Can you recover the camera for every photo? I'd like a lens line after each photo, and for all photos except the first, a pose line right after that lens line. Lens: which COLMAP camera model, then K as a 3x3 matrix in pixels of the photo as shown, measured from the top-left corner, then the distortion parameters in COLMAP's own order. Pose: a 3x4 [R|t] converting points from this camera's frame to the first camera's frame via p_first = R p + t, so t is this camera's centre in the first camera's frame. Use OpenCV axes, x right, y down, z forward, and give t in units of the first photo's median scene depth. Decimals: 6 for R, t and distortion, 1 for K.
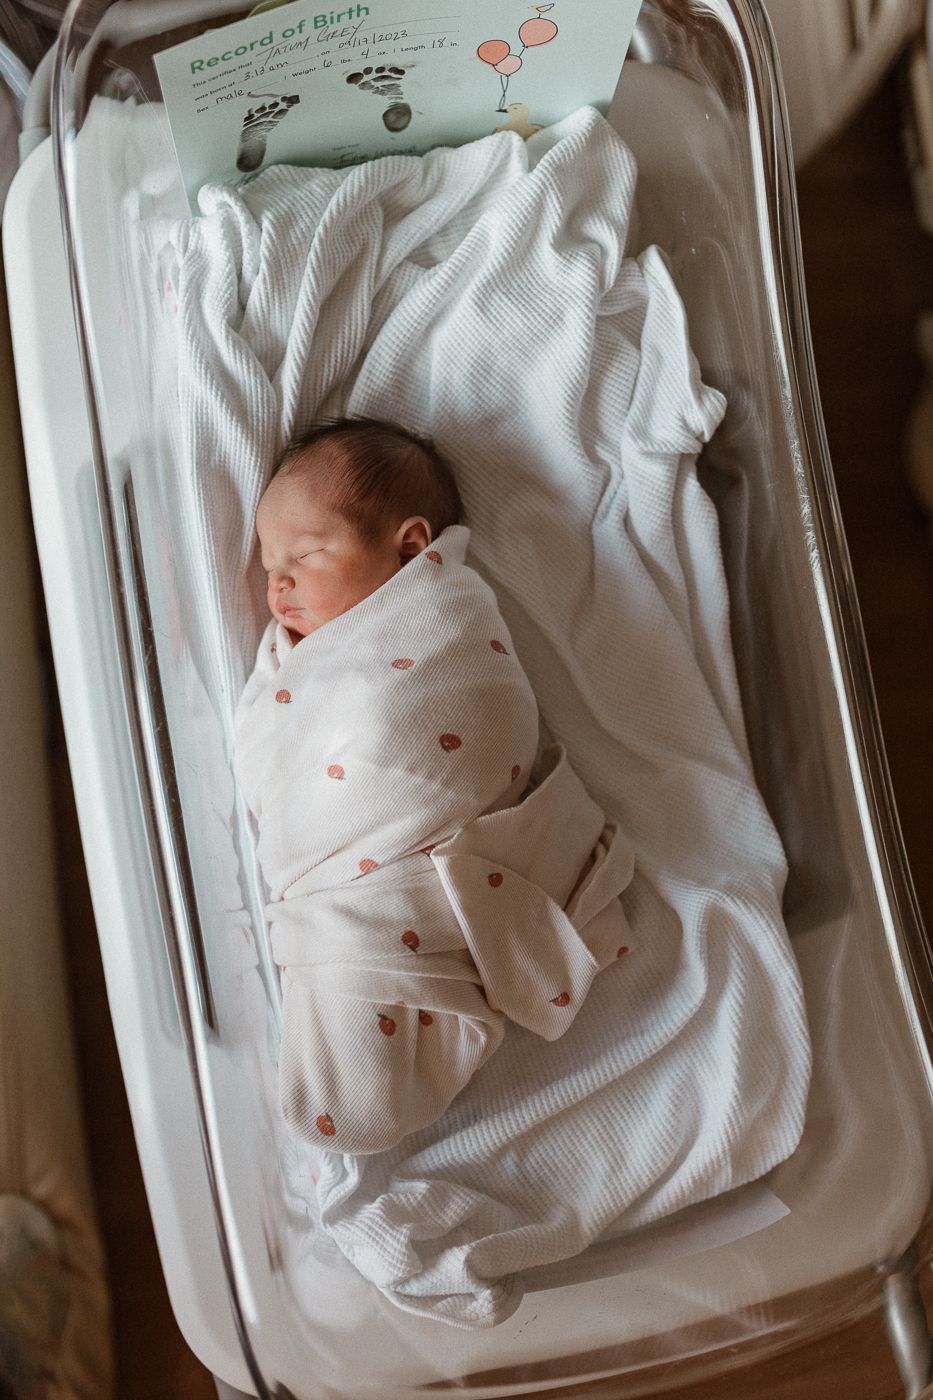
lens RADIAL K [[1365.9, 0, 460.7], [0, 1365.9, 702.1], [0, 0, 1]] dist [-0.007799, 0.000000]
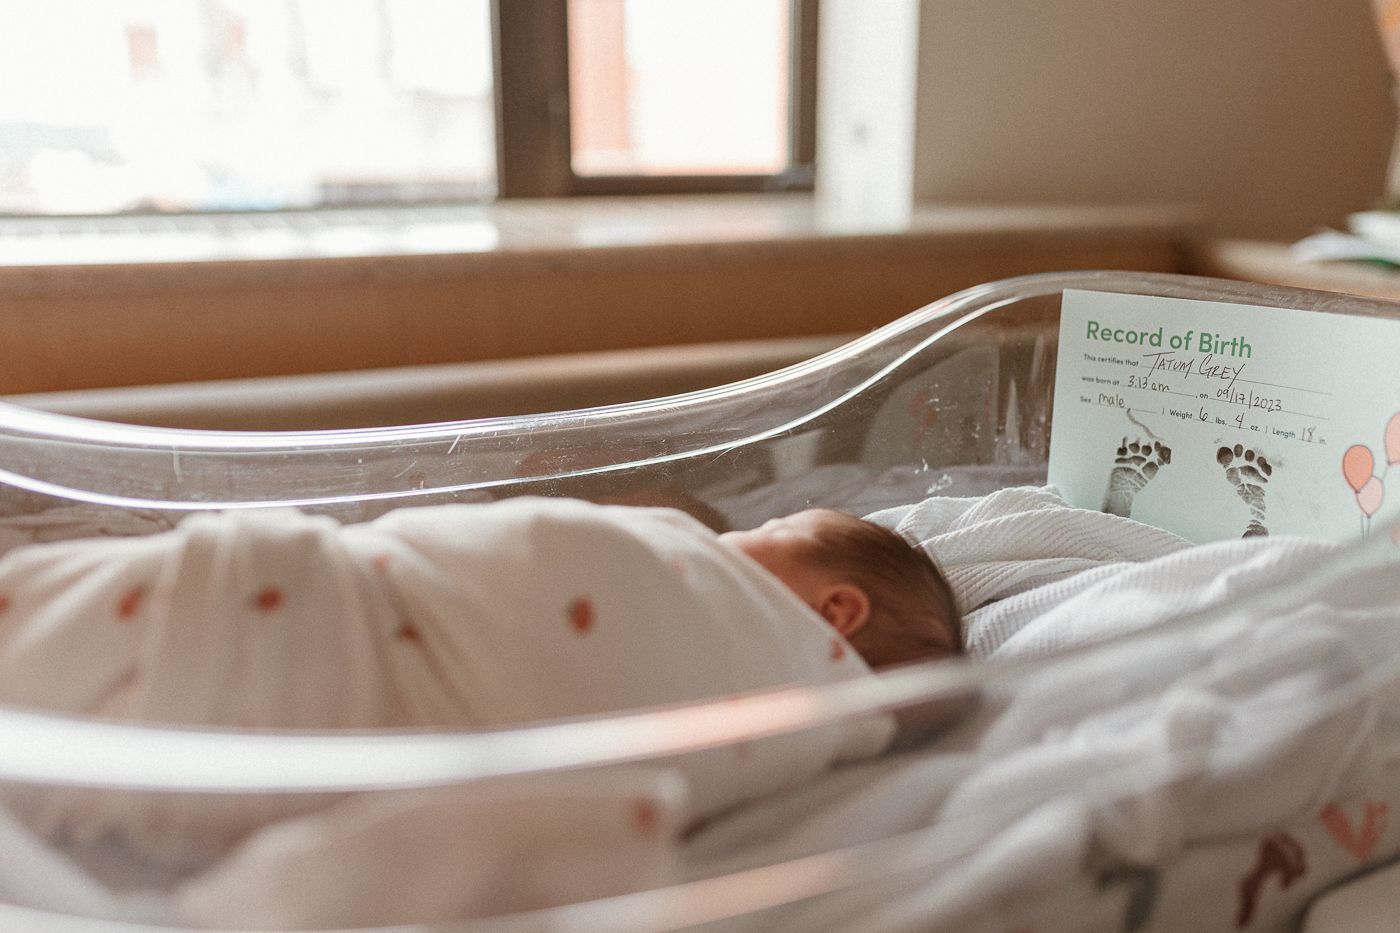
lens RADIAL K [[1365.9, 0, 698.9], [0, 1365.9, 458.0], [0, 0, 1]] dist [-0.007799, 0.000000]
pose [[0.286242, 0.108732, -0.951968, 0.688910], [-0.950903, 0.154268, -0.268301, 0.130341], [0.117685, 0.982028, 0.147551, 0.802128]]
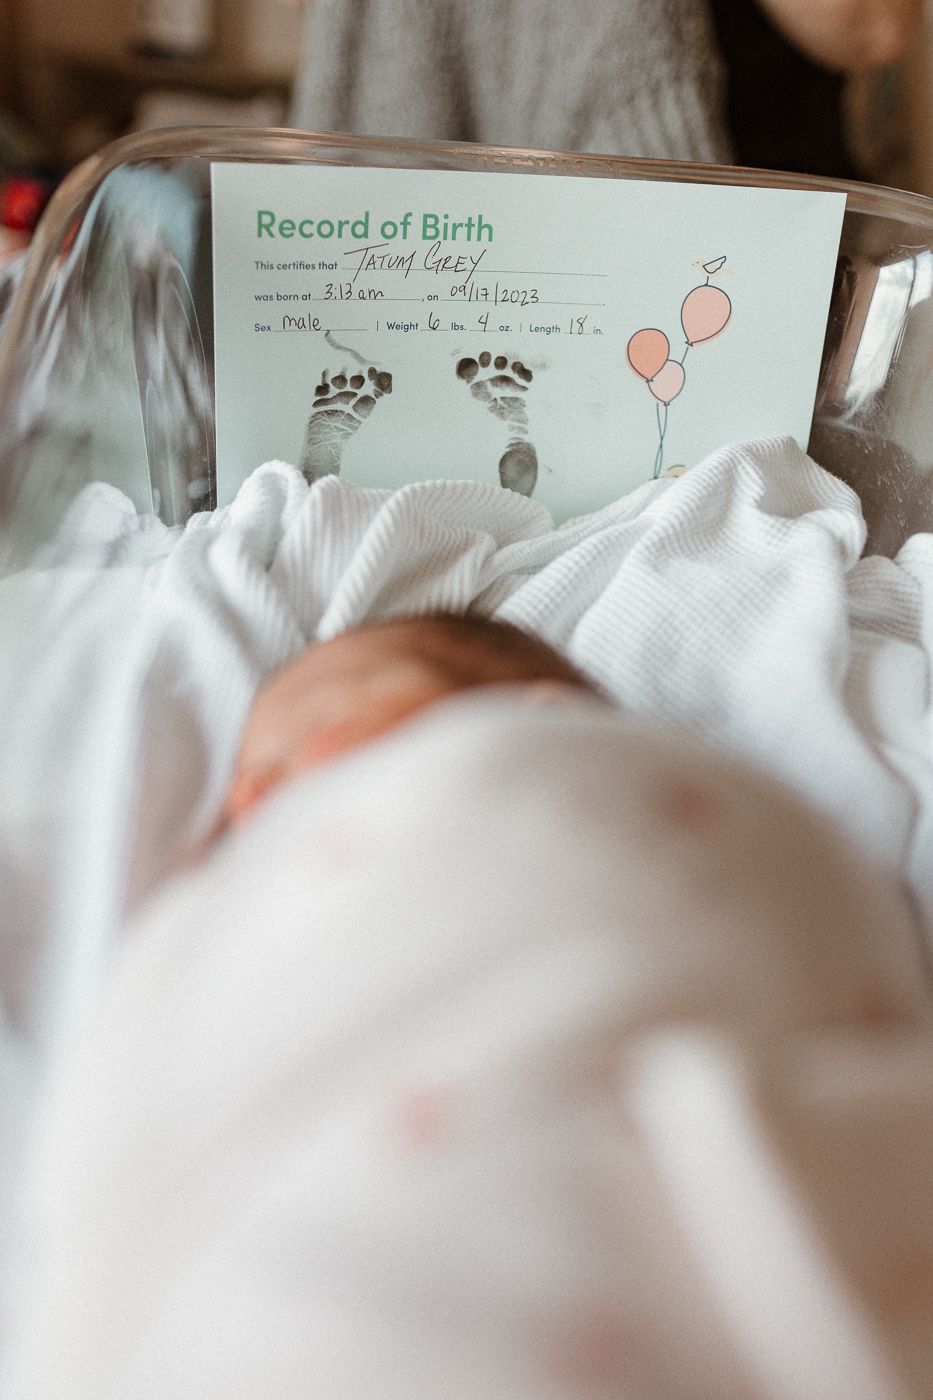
lens RADIAL K [[1365.9, 0, 466.5], [0, 1365.9, 697.9], [0, 0, 1]] dist [-0.007799, 0.000000]
pose [[0.998931, -0.000952, -0.046217, -0.041972], [-0.038262, 0.544020, -0.838199, 0.273618], [0.025941, 0.839071, 0.543402, 0.722463]]
